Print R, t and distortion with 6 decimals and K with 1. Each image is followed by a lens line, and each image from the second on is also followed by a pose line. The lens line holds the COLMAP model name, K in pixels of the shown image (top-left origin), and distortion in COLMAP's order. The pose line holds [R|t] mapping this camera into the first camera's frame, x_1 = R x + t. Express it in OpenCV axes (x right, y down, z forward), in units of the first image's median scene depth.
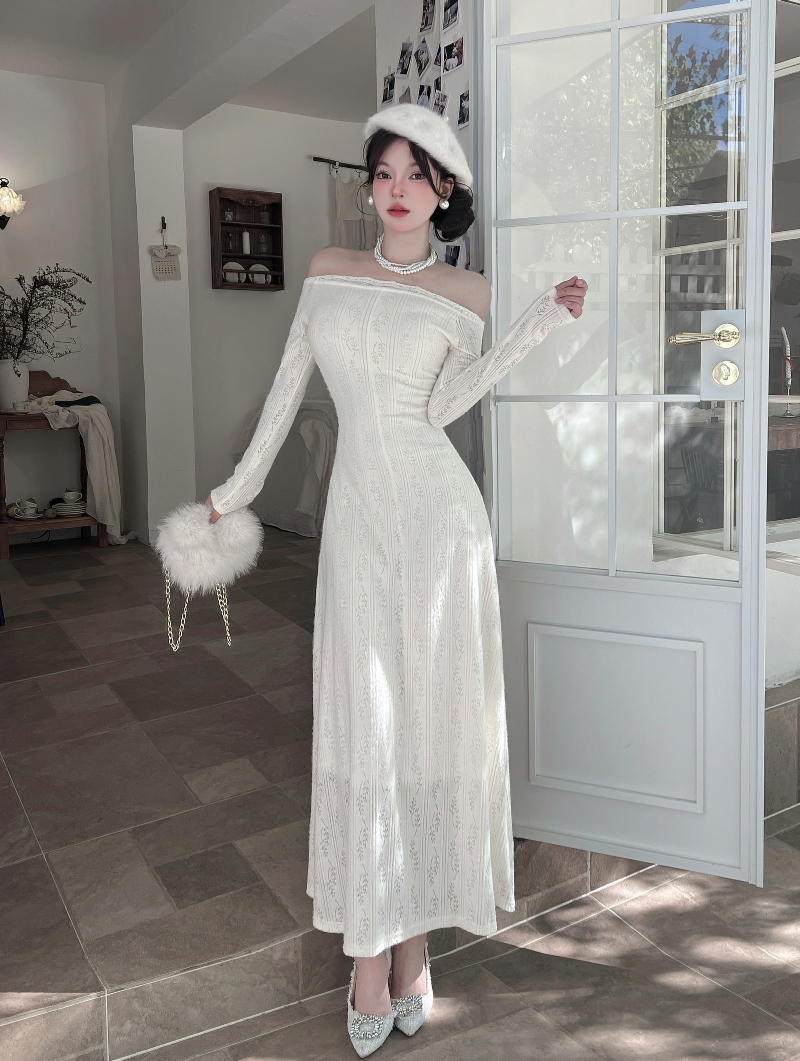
lens RADIAL K [[958.8, 0, 395.3], [0, 958.8, 538.5], [0, 0, 1]] dist [-0.033061, 0.063452]
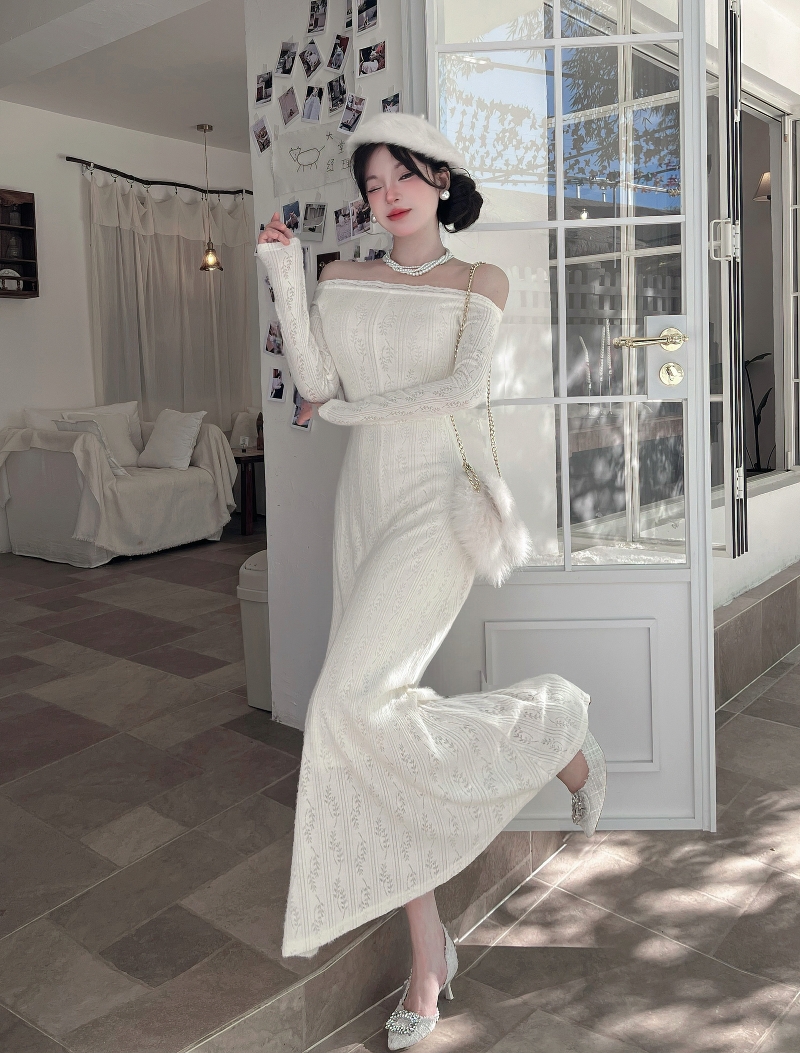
lens RADIAL K [[911.9, 0, 400.7], [0, 911.9, 518.4], [0, 0, 1]] dist [-0.006362, -0.000231]
pose [[0.932406, -0.073940, 0.353768, -0.249755], [0.081590, 0.996643, -0.006737, -0.020158], [-0.352082, 0.035146, 0.935309, 0.110411]]
